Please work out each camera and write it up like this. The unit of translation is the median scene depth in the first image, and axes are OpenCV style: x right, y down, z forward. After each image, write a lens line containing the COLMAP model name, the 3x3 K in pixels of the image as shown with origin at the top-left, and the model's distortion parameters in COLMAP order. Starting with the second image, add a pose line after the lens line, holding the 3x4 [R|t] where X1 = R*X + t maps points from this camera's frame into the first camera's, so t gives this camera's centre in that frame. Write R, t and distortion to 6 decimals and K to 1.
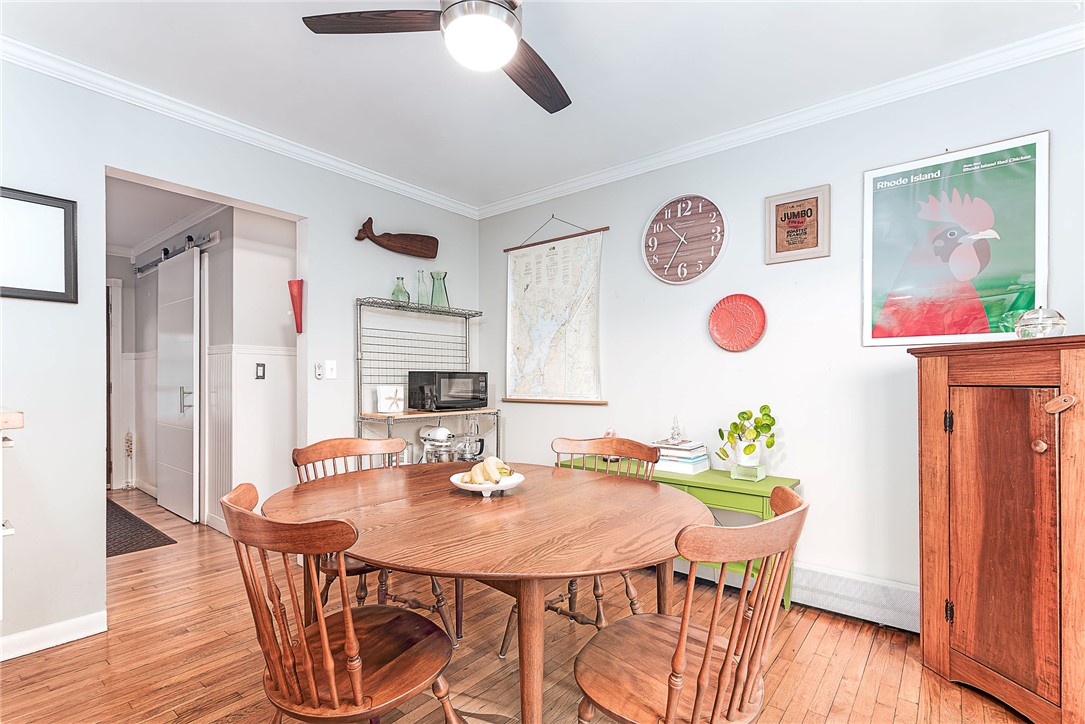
lens RADIAL K [[503.9, 0, 545.7], [0, 503.9, 376.6], [0, 0, 1]] dist [0.014279, -0.000266]
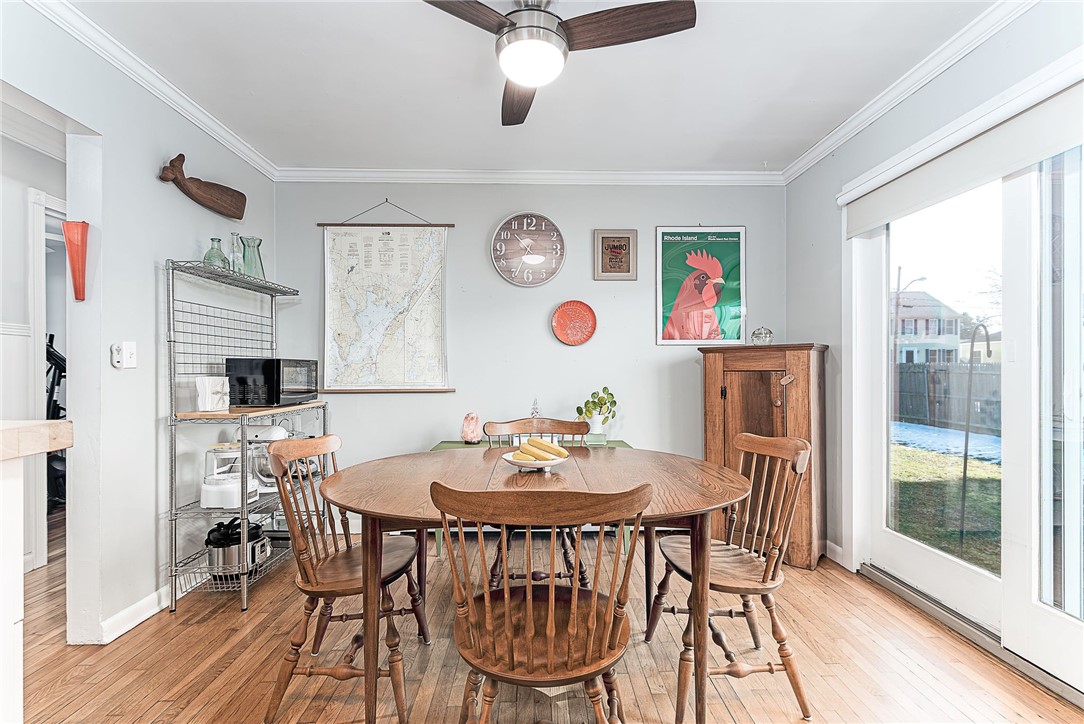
lens RADIAL K [[497.0, 0, 542.0], [0, 497.0, 362.0], [0, 0, 1]] dist [0.014653, -0.000412]
pose [[0.766264, 0.005558, 0.642501, -0.422718], [-0.000759, 0.999970, -0.007746, 0.001139], [-0.642525, 0.005448, 0.766245, 0.082767]]
